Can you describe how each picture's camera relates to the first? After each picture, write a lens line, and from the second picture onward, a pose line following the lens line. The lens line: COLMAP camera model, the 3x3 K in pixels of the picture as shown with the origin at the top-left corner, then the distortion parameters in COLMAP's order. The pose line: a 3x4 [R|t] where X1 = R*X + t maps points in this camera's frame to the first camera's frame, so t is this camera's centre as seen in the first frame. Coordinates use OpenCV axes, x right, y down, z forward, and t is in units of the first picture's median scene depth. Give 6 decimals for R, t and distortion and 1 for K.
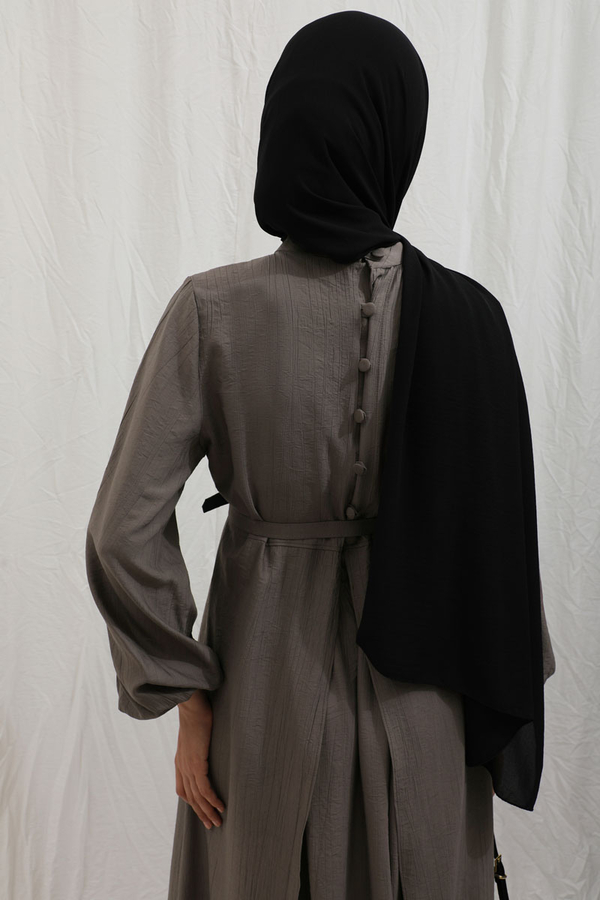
lens RADIAL K [[912.9, 0, 293.6], [0, 912.9, 455.7], [0, 0, 1]] dist [0.098492, 0.000000]
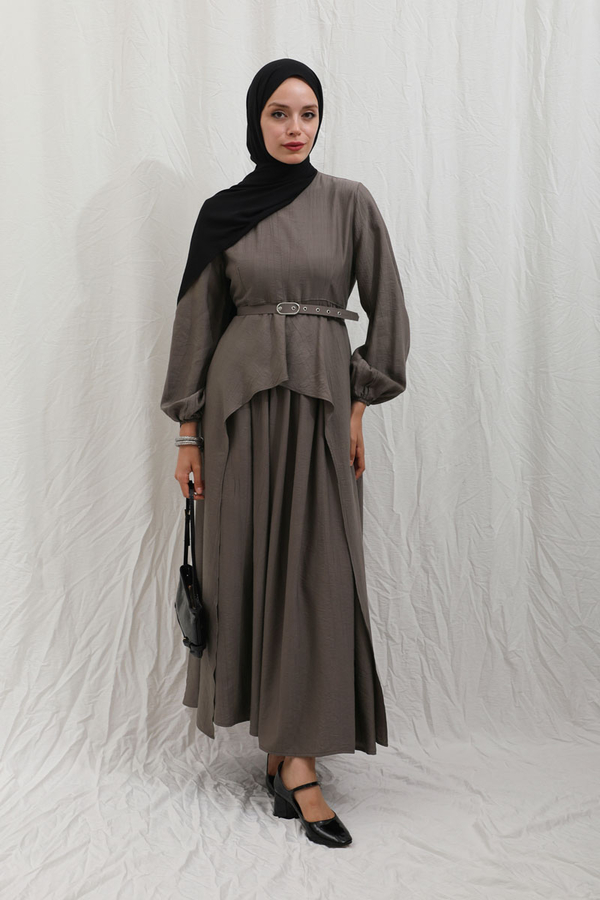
lens RADIAL K [[1595.0, 0, 291.6], [0, 1595.0, 380.1], [0, 0, 1]] dist [0.207625, 0.000000]
pose [[0.976506, -0.010572, -0.215231, 0.359215], [-0.002493, 0.998175, -0.060341, 0.213889], [0.215476, 0.059460, 0.974697, -1.140523]]
